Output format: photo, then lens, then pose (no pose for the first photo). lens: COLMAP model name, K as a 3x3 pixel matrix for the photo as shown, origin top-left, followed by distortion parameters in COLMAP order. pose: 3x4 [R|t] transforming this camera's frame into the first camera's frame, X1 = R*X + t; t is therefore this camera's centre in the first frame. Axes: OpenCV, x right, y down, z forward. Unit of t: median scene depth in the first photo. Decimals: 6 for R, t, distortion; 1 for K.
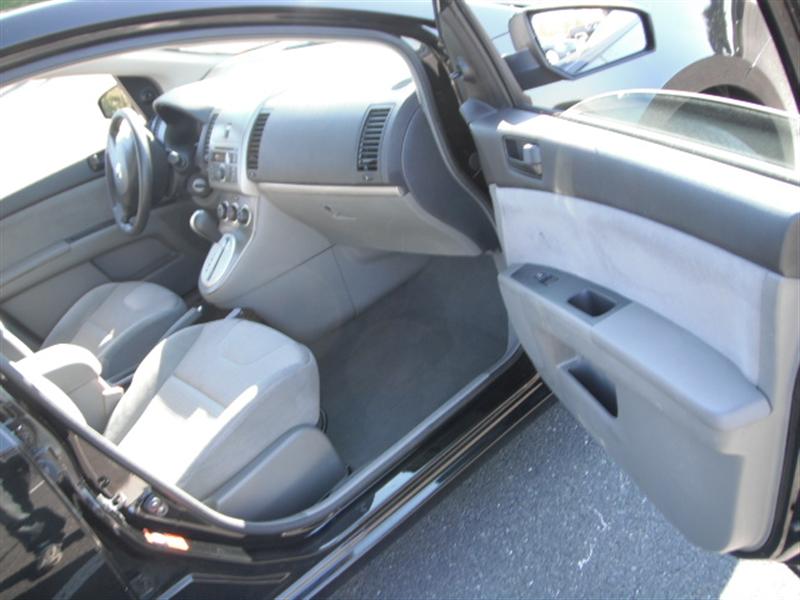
lens RADIAL K [[861.7, 0, 400.0], [0, 861.7, 300.0], [0, 0, 1]] dist [-0.211663, 0.030202]
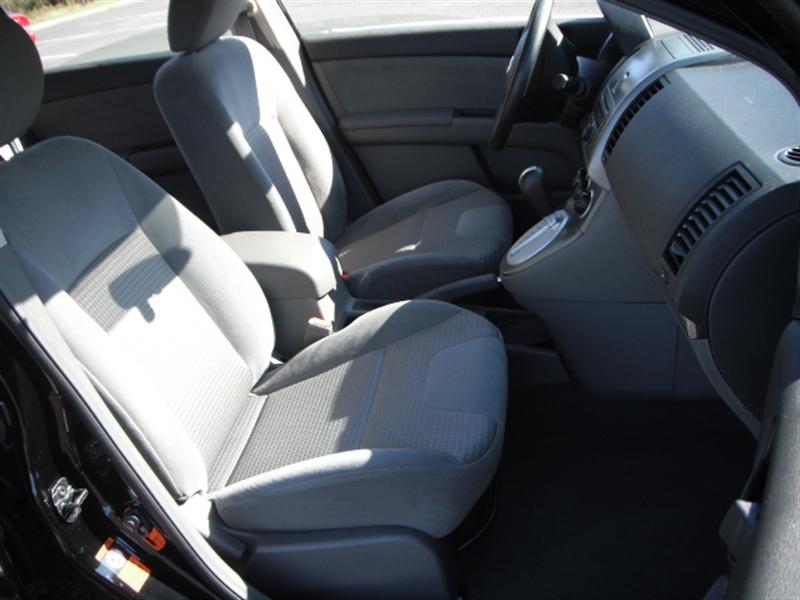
lens RADIAL K [[861.7, 0, 400.0], [0, 861.7, 300.0], [0, 0, 1]] dist [-0.211663, 0.030202]
pose [[0.692008, 0.515131, -0.505732, 0.102625], [-0.420548, 0.857085, 0.297565, -0.171432], [0.586740, 0.006767, 0.809747, 0.351185]]
